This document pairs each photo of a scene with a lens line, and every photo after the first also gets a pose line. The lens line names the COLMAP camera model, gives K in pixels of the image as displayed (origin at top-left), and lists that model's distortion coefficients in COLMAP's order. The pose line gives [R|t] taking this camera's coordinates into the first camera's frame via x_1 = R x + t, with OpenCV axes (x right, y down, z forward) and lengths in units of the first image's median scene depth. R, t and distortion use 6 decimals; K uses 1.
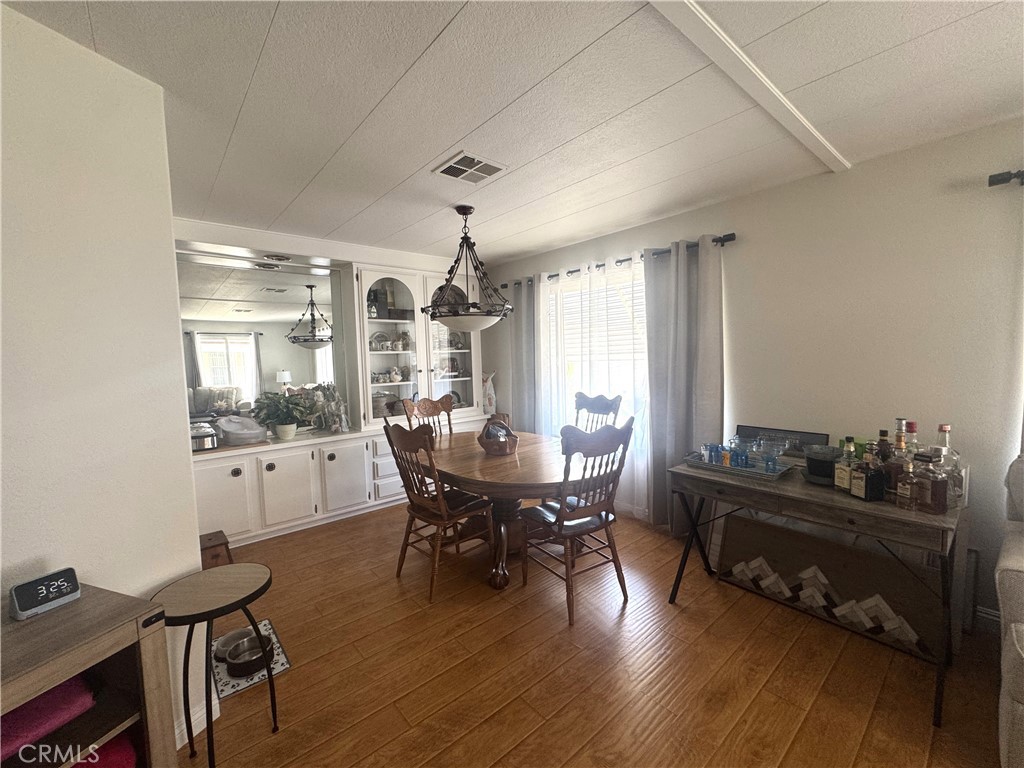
lens RADIAL K [[425.6, 0, 512.0], [0, 425.6, 384.0], [0, 0, 1]] dist [-0.001777, -0.000271]
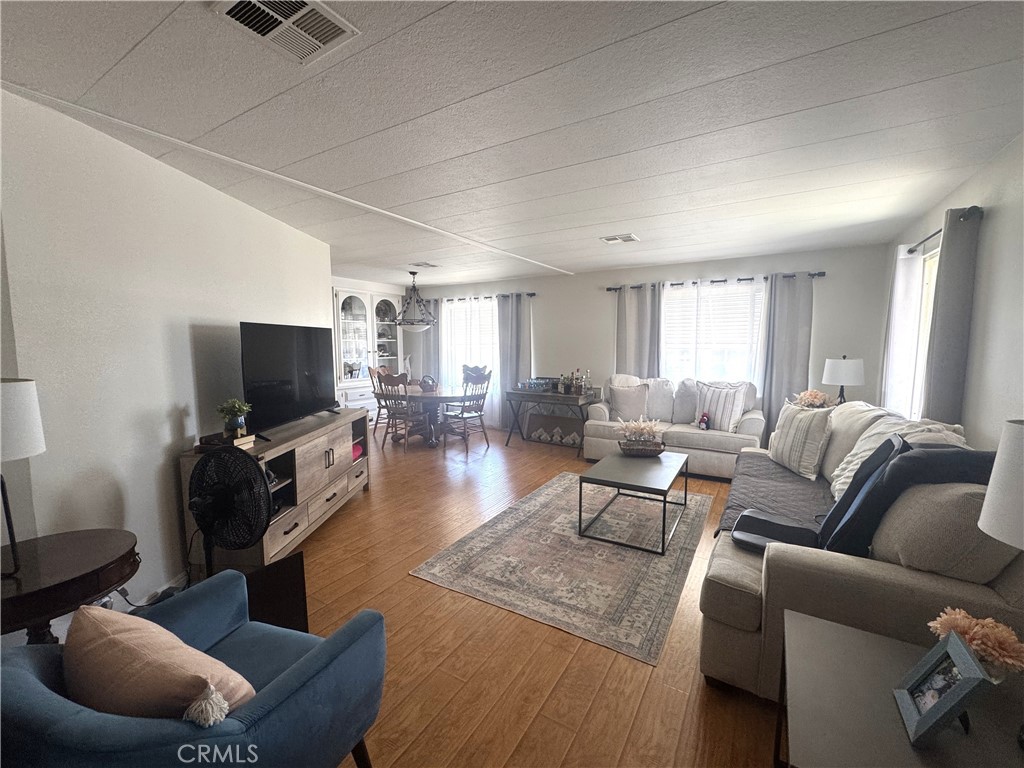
lens RADIAL K [[425.6, 0, 512.0], [0, 425.6, 384.0], [0, 0, 1]] dist [-0.001777, -0.000271]
pose [[0.951459, -0.004508, 0.307742, -0.273675], [-0.002889, 0.999718, 0.023578, 0.075097], [-0.307761, -0.023323, 0.951178, -1.048724]]
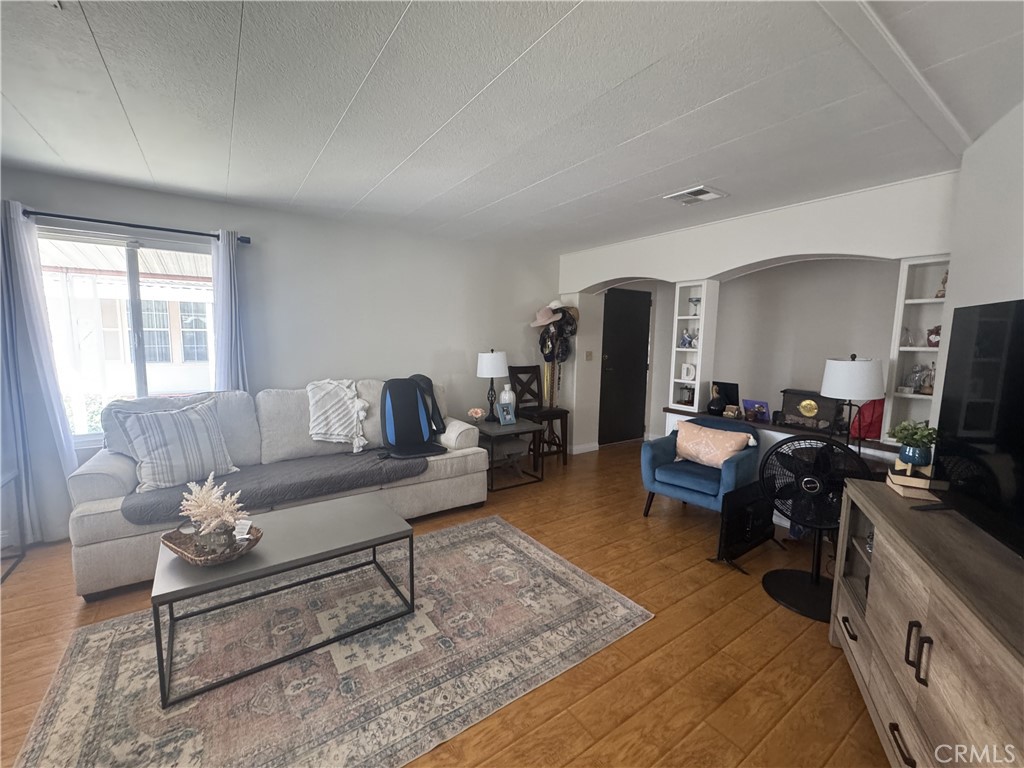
lens RADIAL K [[425.6, 0, 512.0], [0, 425.6, 384.0], [0, 0, 1]] dist [-0.001777, -0.000271]
pose [[-0.994574, 0.000311, 0.104032, -0.044538], [0.018692, 0.984256, 0.175757, -0.035469], [-0.102339, 0.176748, -0.978921, 0.483973]]
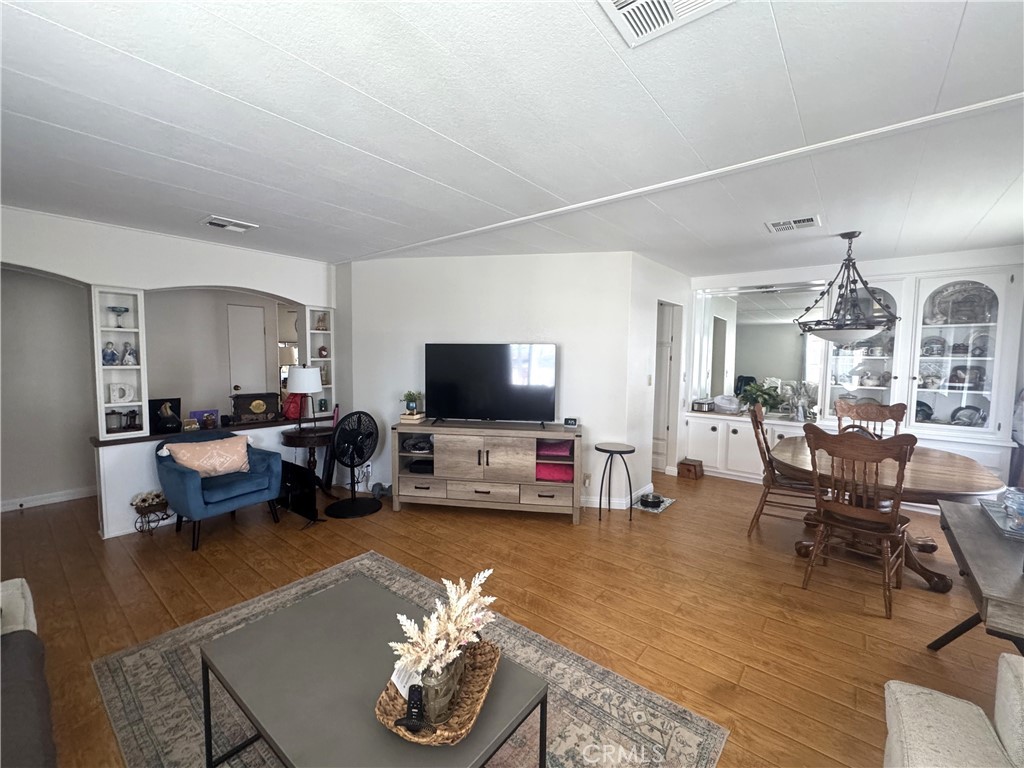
lens RADIAL K [[425.6, 0, 512.0], [0, 425.6, 384.0], [0, 0, 1]] dist [-0.001777, -0.000271]
pose [[0.171830, 0.095459, -0.980491, 0.814922], [-0.082572, 0.993187, 0.082224, -0.031776], [0.981660, 0.066833, 0.178542, -0.051974]]
